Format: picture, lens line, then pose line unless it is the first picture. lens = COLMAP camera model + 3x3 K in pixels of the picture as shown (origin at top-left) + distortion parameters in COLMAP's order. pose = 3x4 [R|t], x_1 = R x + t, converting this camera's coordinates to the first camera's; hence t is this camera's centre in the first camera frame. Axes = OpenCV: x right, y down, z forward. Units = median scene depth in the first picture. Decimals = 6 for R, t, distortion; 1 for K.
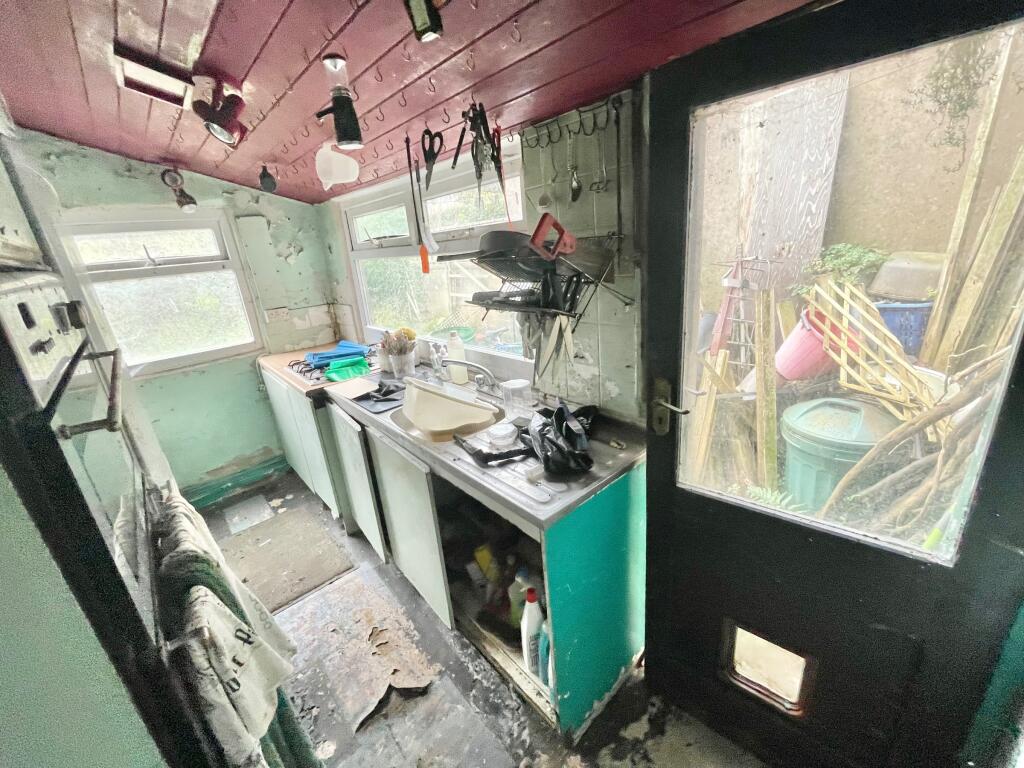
lens RADIAL K [[414.2, 0, 510.1], [0, 414.2, 384.6], [0, 0, 1]] dist [-0.001797, -0.000134]
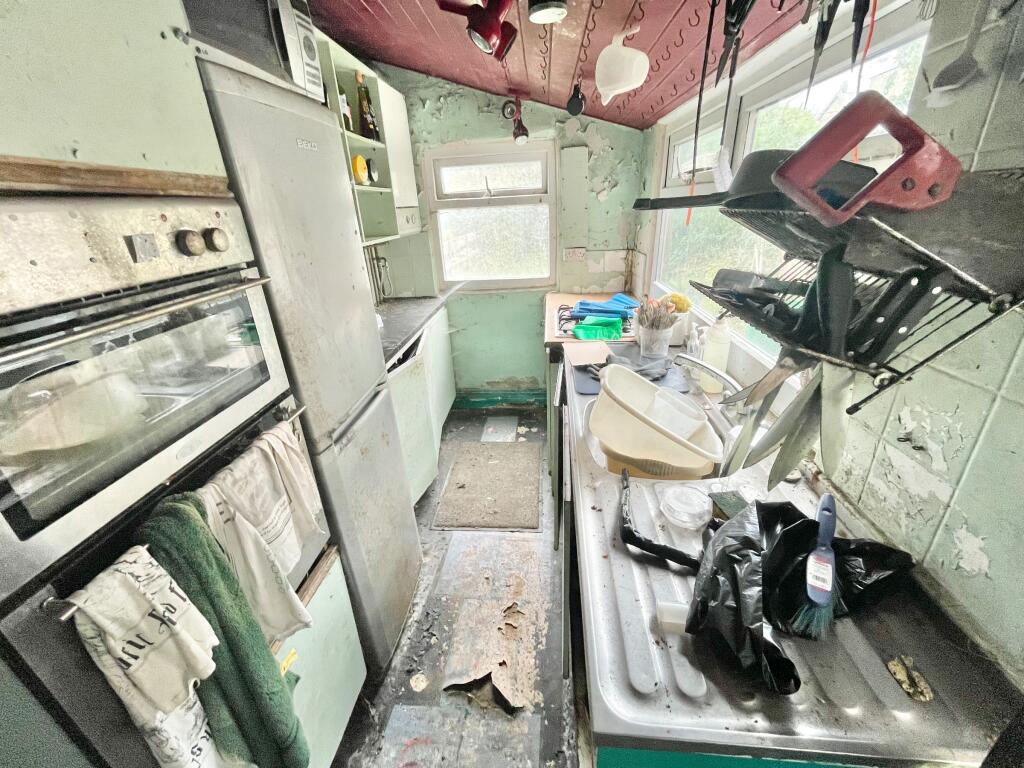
lens RADIAL K [[414.2, 0, 510.1], [0, 414.2, 384.6], [0, 0, 1]] dist [-0.001797, -0.000134]
pose [[0.690096, 0.335093, -0.641467, 0.089973], [-0.248996, 0.942172, 0.224304, -0.082794], [0.679535, 0.004932, 0.733626, 0.248314]]
